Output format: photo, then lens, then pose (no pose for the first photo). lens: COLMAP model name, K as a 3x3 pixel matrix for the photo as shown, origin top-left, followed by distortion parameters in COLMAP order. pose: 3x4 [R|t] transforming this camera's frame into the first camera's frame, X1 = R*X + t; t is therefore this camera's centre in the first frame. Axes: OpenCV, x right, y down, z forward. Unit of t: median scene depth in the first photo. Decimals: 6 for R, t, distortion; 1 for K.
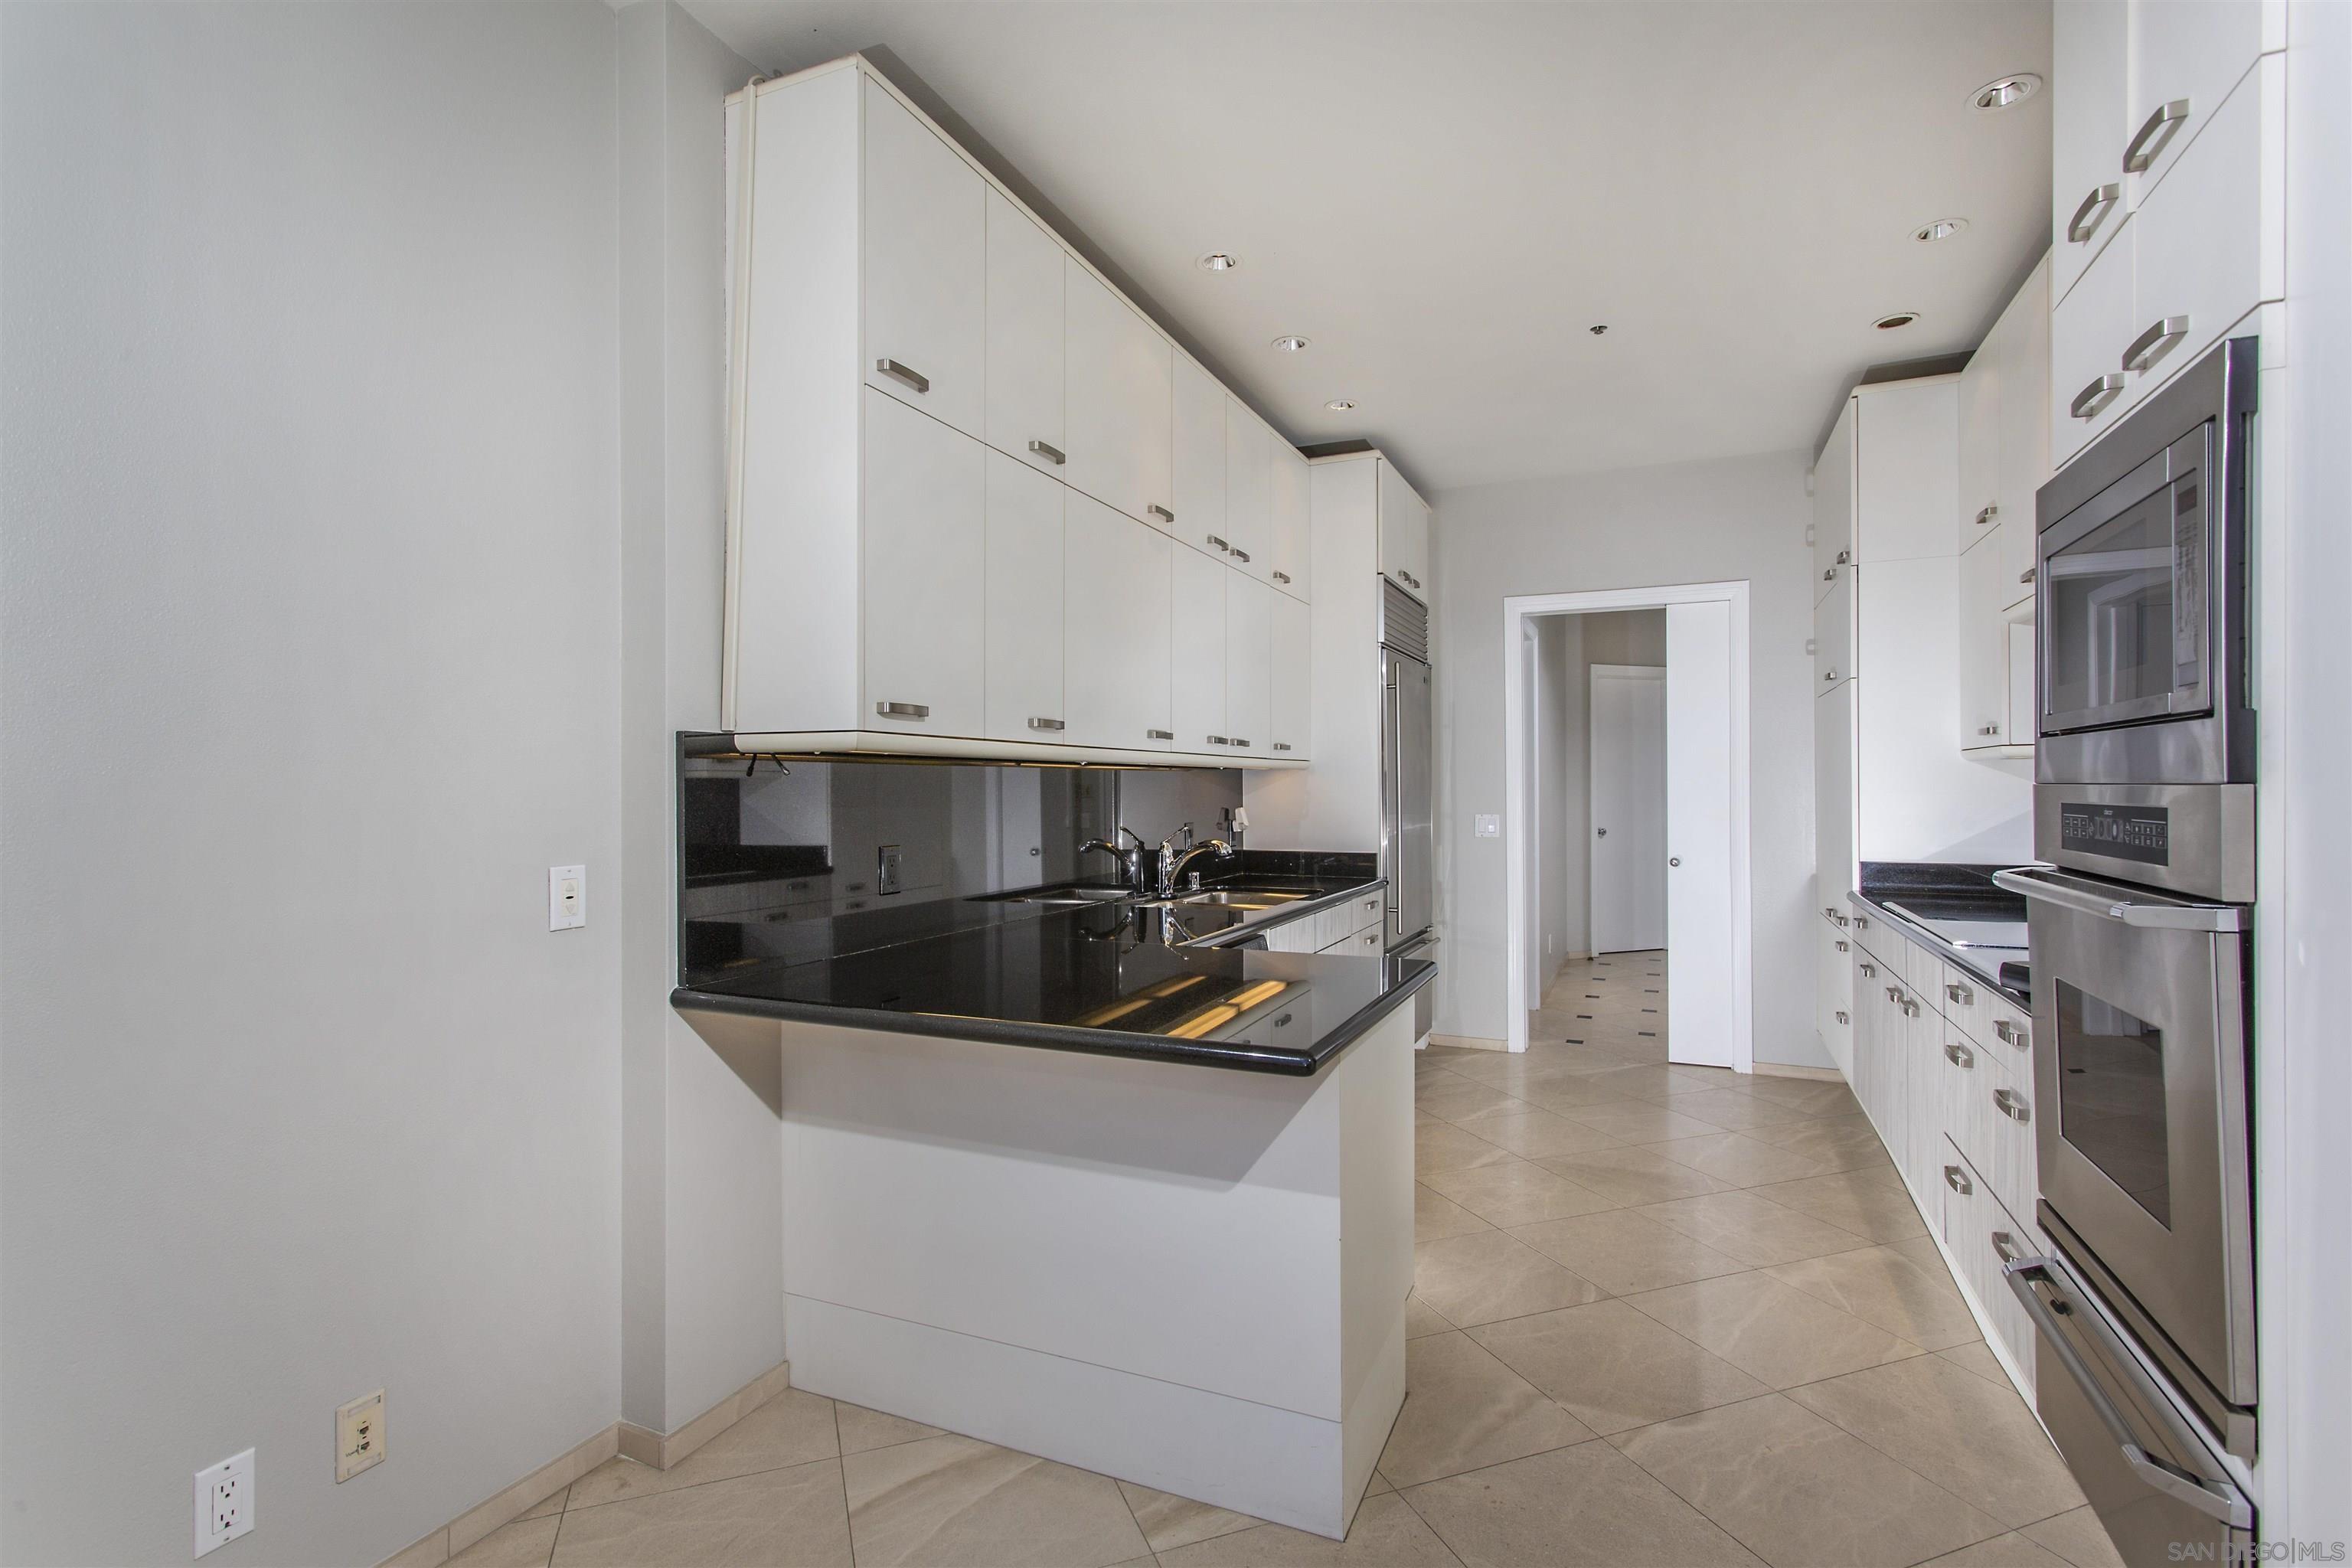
lens RADIAL K [[1100.8, 0, 1171.4], [0, 1100.8, 788.0], [0, 0, 1]] dist [-0.008149, 0.000080]
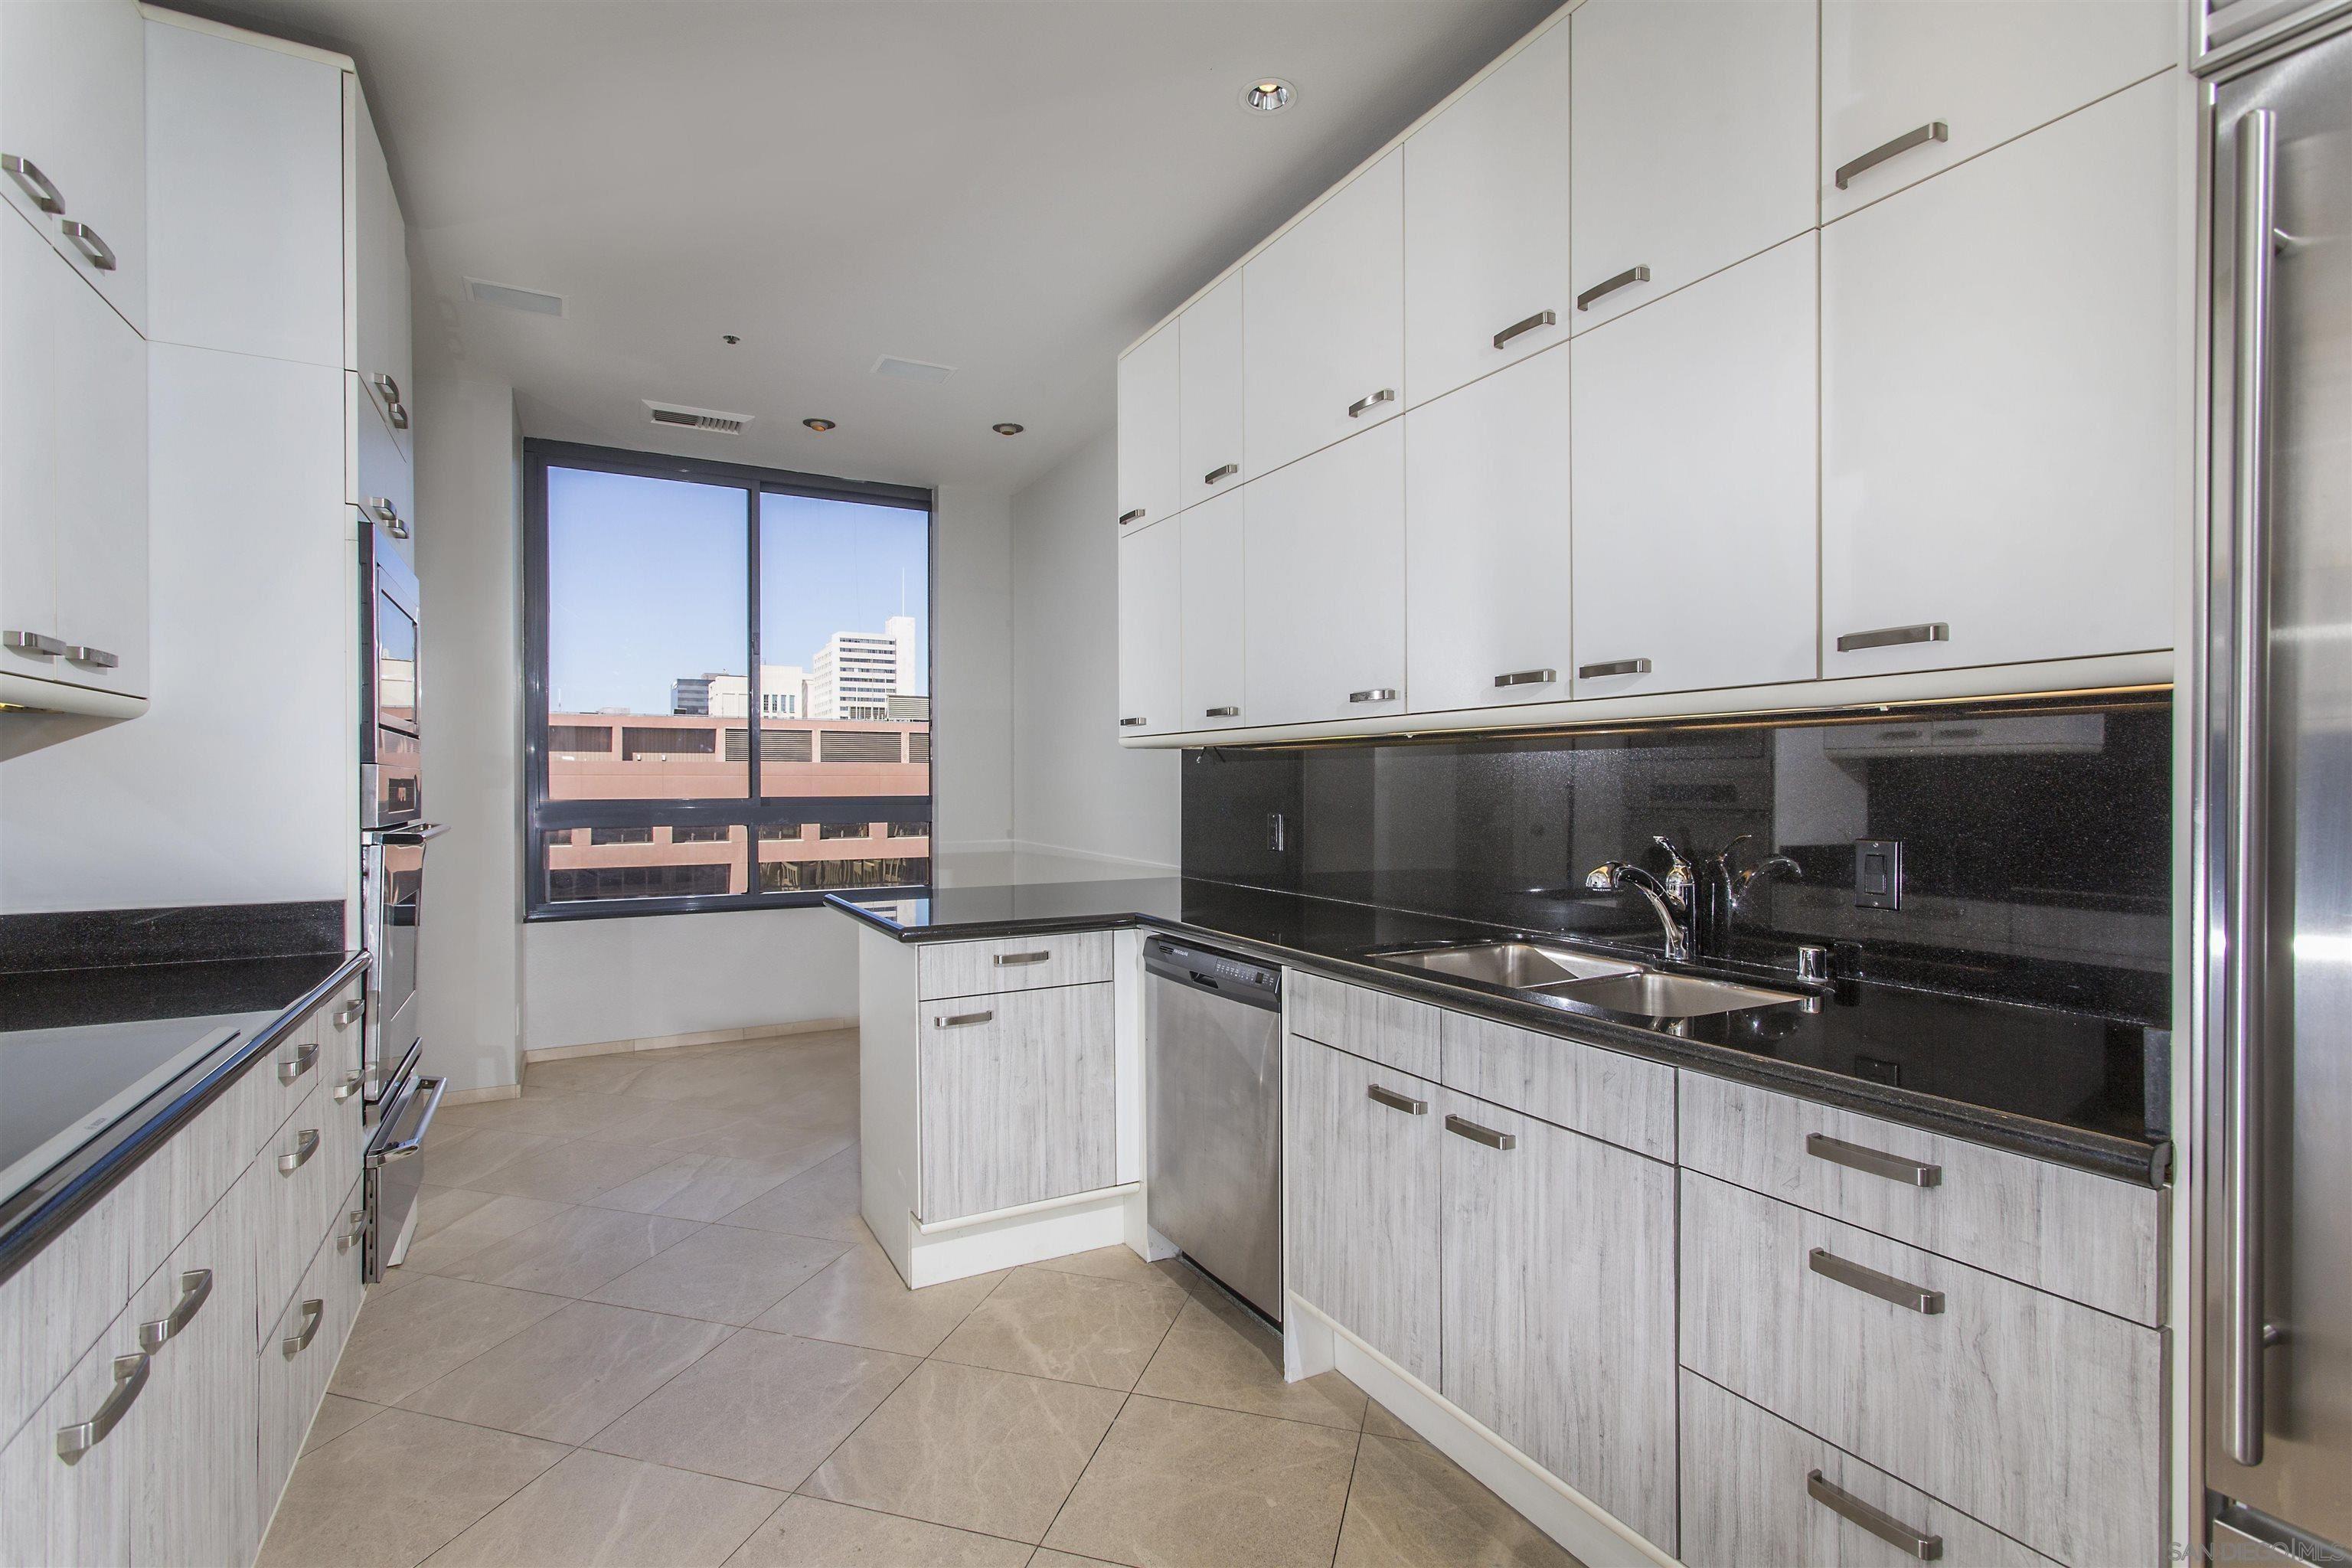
lens RADIAL K [[1100.8, 0, 1172.4], [0, 1100.8, 780.8], [0, 0, 1]] dist [-0.008149, 0.000080]
pose [[-0.607508, 0.005133, -0.794297, 0.609592], [0.010430, 0.999944, -0.001515, 0.011320], [0.794245, -0.009205, -0.607527, 1.218714]]
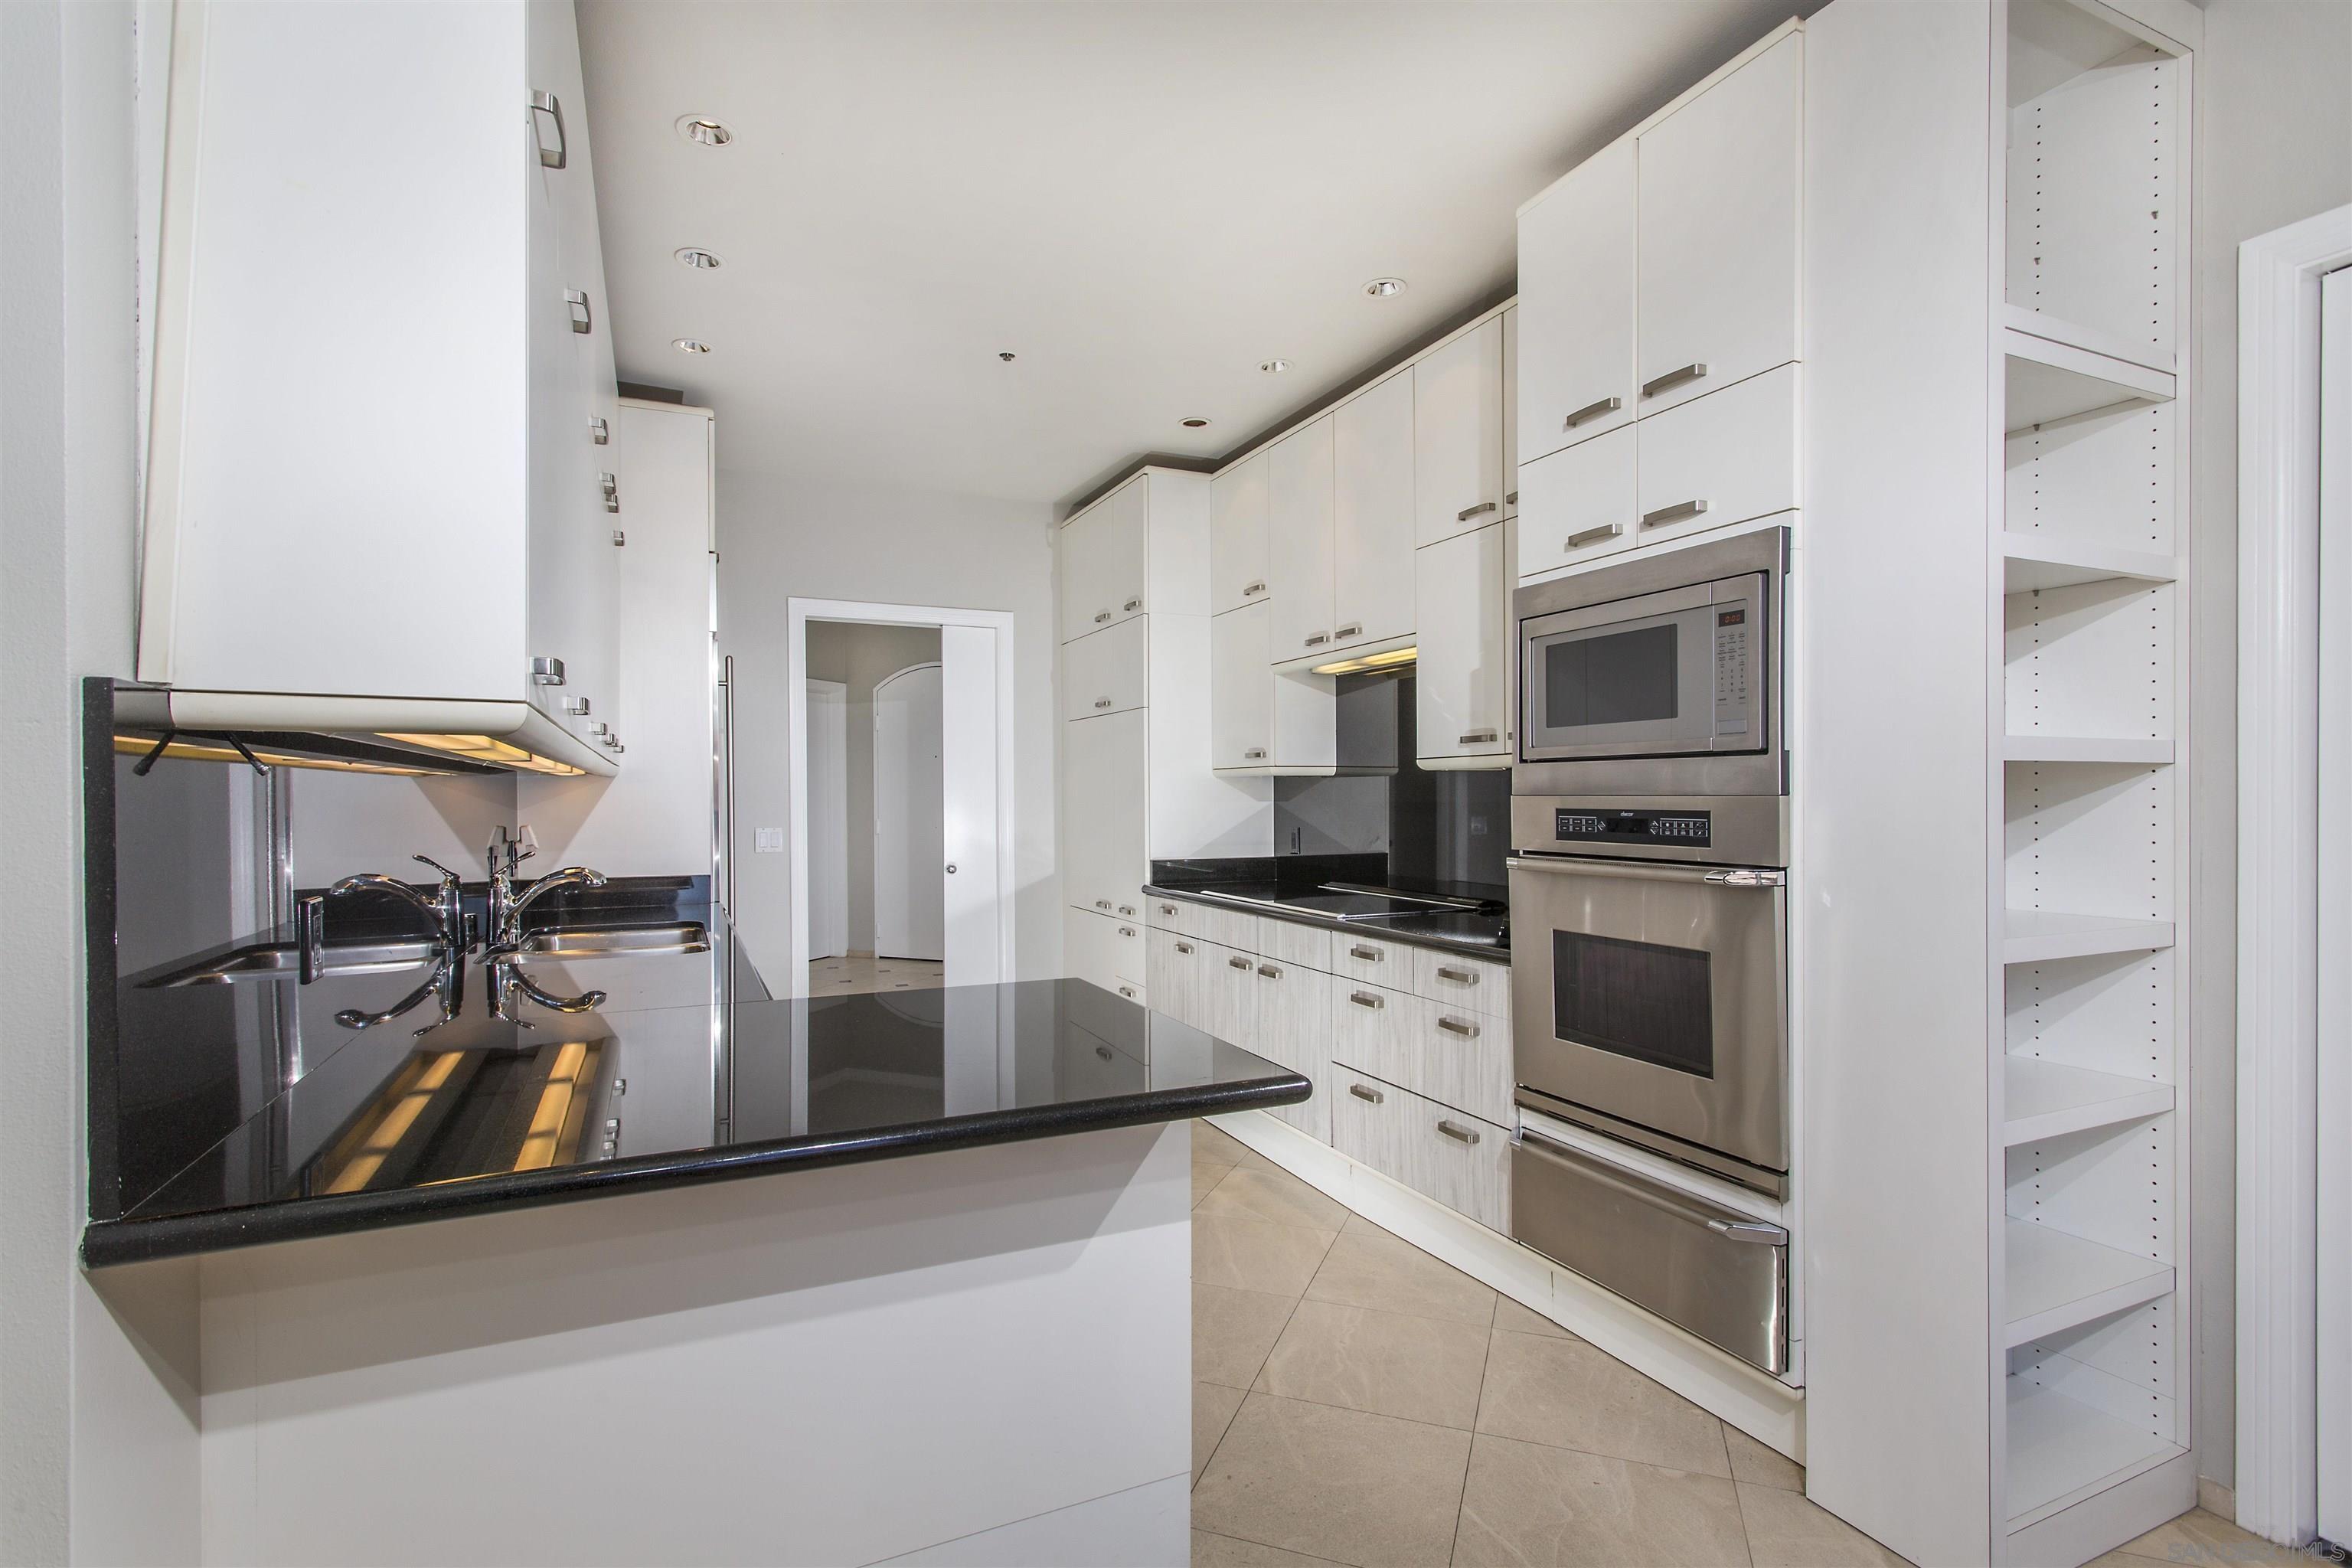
lens RADIAL K [[1100.8, 0, 1173.7], [0, 1100.8, 795.5], [0, 0, 1]] dist [-0.008149, 0.000080]
pose [[0.652521, 0.001673, 0.757769, -0.287620], [0.000538, 0.999996, -0.002671, 0.000178], [-0.757771, 0.002150, 0.652518, 0.199285]]
